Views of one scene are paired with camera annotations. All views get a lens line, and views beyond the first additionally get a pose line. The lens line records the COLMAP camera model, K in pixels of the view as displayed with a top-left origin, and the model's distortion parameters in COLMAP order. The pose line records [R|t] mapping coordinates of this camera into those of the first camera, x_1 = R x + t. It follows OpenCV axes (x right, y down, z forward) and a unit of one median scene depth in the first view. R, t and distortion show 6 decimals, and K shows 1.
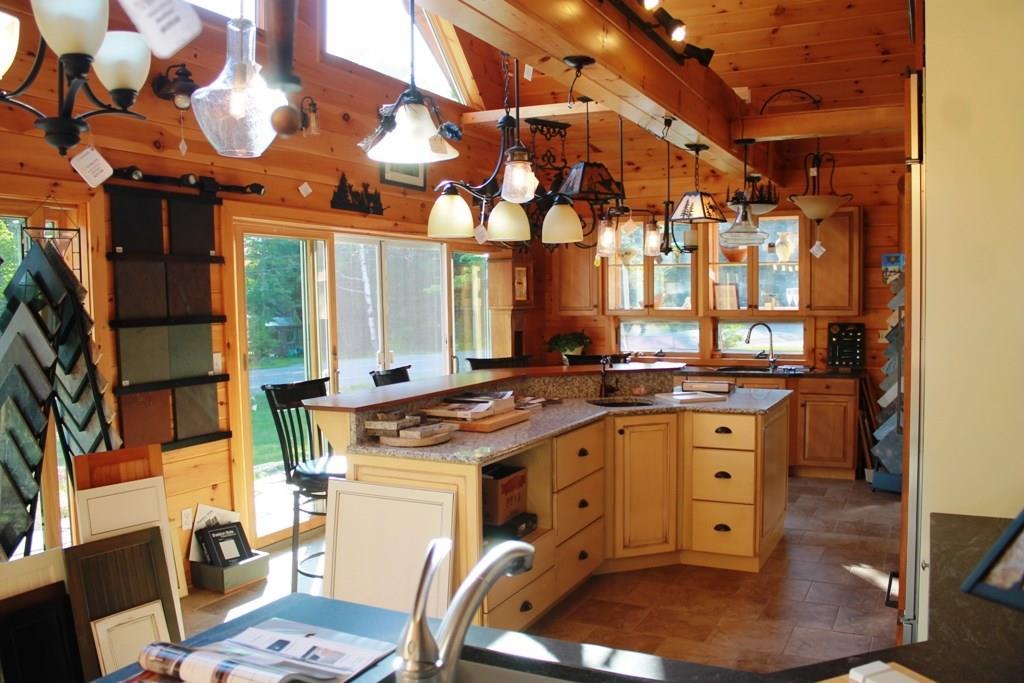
lens RADIAL K [[872.5, 0, 513.4], [0, 872.5, 344.1], [0, 0, 1]] dist [0.002386, 0.000137]
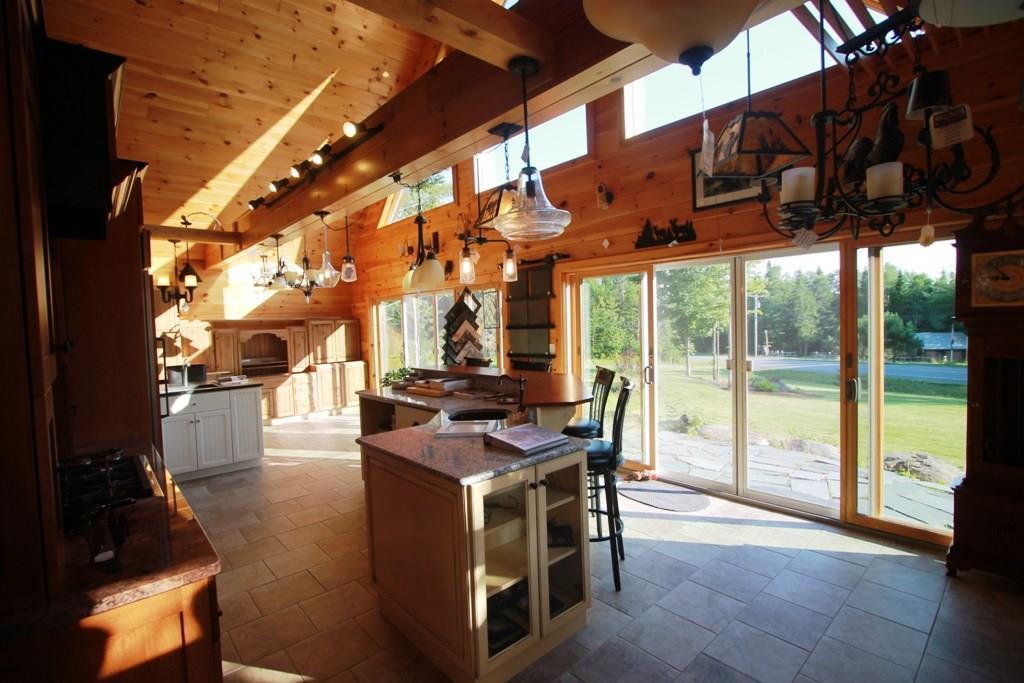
lens RADIAL K [[476.7, 0, 514.2], [0, 476.7, 342.3], [0, 0, 1]] dist [-0.000466, -0.000039]
pose [[-0.378500, 0.054084, -0.924020, 0.572540], [-0.026860, 0.997229, 0.069371, -0.054898], [0.925212, 0.051076, -0.375999, 1.108296]]
